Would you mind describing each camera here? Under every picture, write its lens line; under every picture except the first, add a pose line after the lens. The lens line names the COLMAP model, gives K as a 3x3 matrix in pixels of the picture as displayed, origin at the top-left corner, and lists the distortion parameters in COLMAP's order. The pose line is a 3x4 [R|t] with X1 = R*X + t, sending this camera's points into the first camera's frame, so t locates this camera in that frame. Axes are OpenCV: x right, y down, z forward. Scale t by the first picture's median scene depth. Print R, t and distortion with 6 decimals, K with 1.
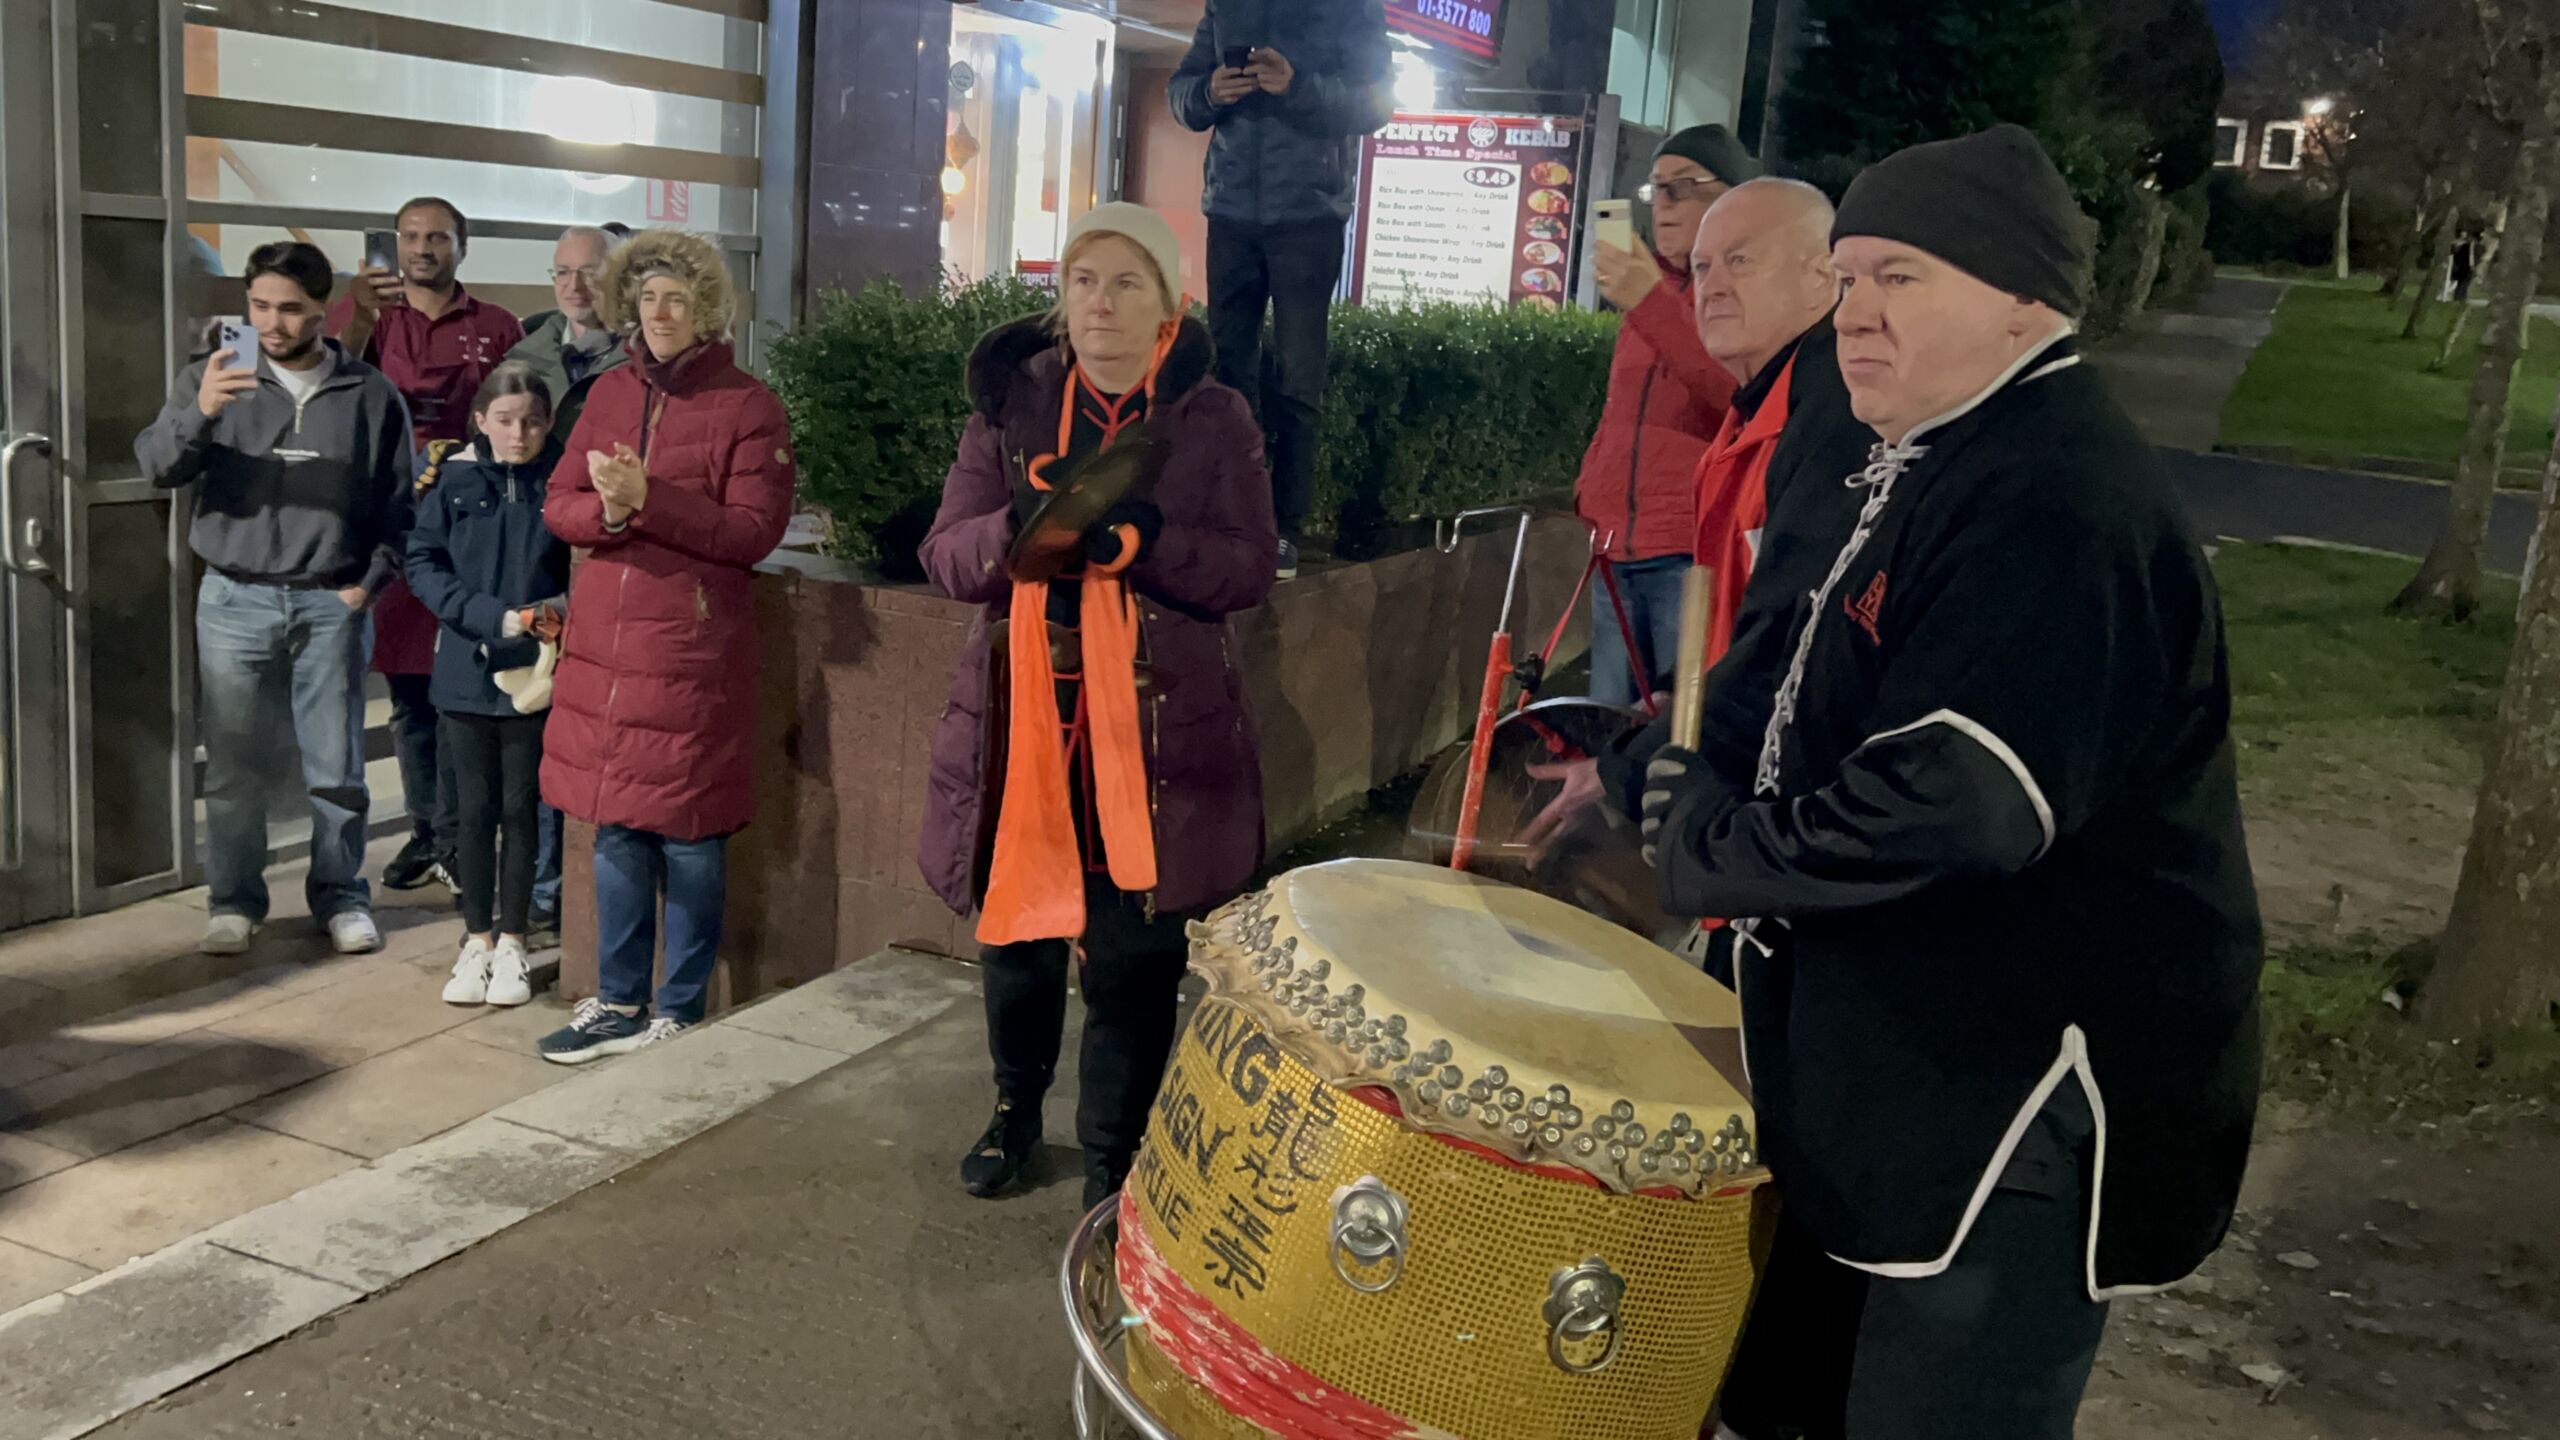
lens RADIAL K [[2343.8, 0, 1280.0], [0, 2343.8, 720.0], [0, 0, 1]] dist [0.052813, -0.000628]
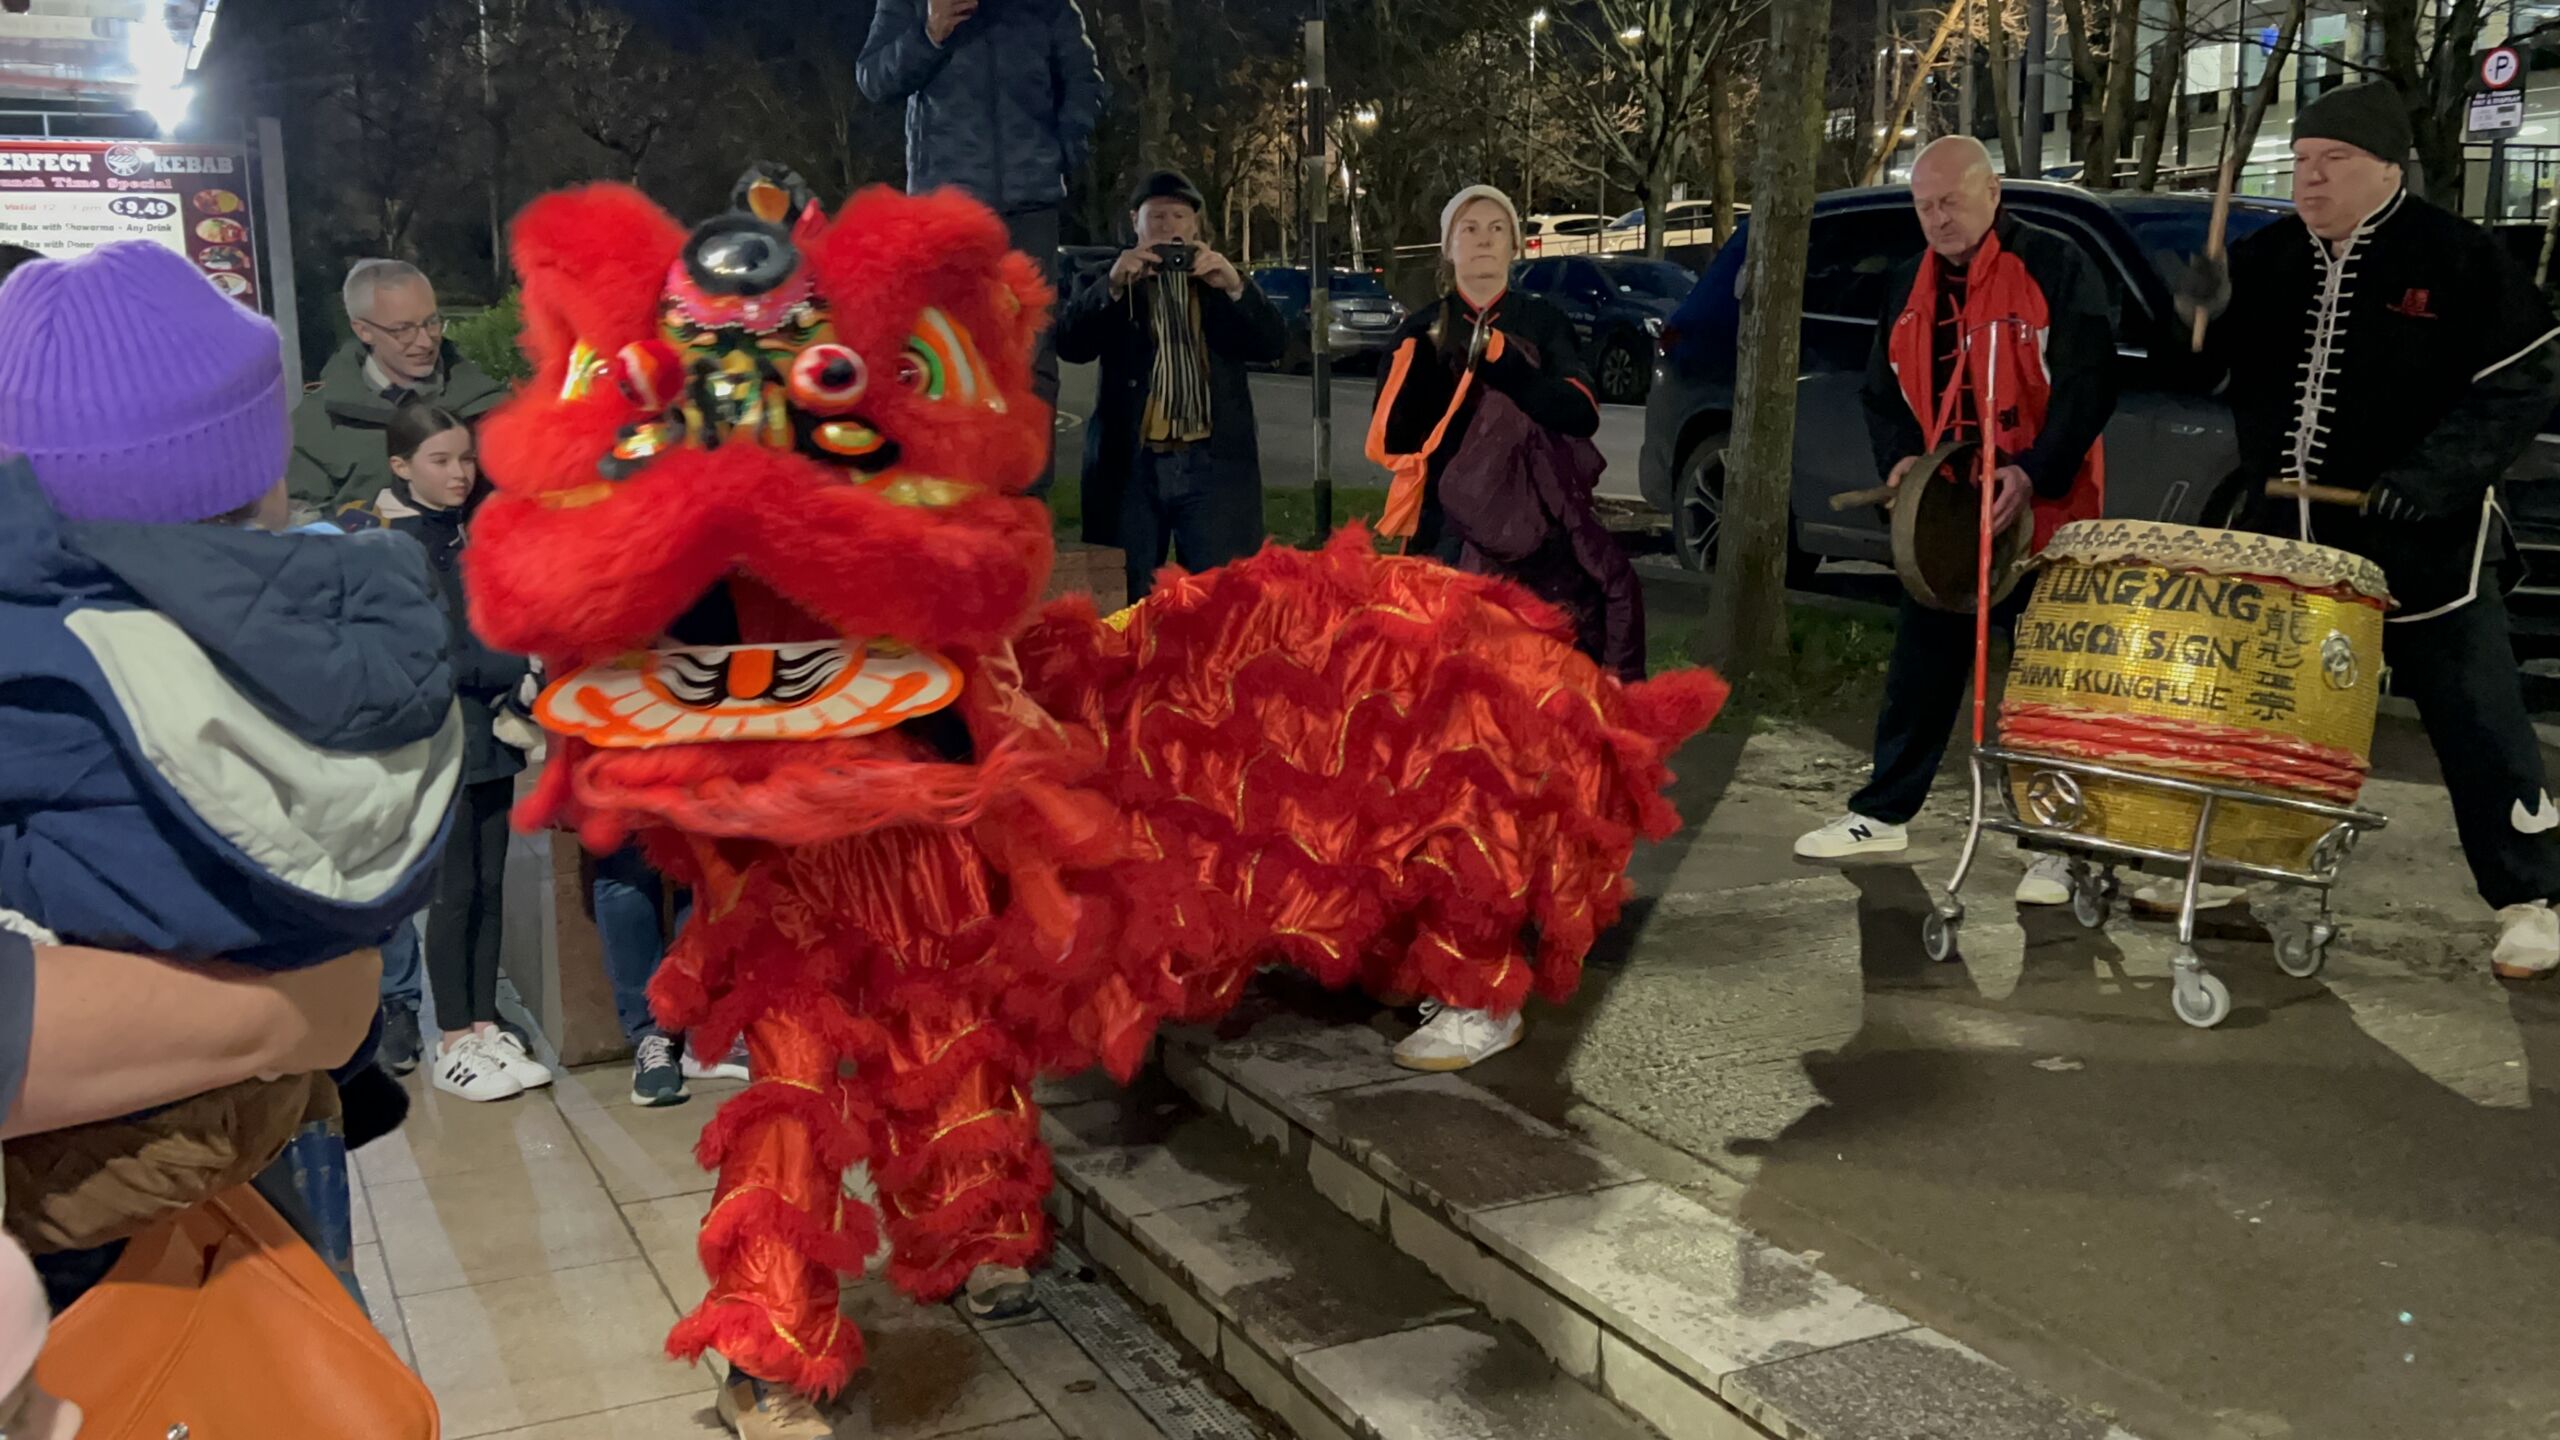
lens RADIAL K [[2343.8, 0, 1280.0], [0, 2343.8, 720.0], [0, 0, 1]] dist [0.052813, -0.000628]
pose [[0.648716, -0.212211, 0.730845, -0.350740], [0.220305, 0.971582, 0.086564, -0.016673], [-0.728446, 0.104854, 0.677032, 0.058020]]
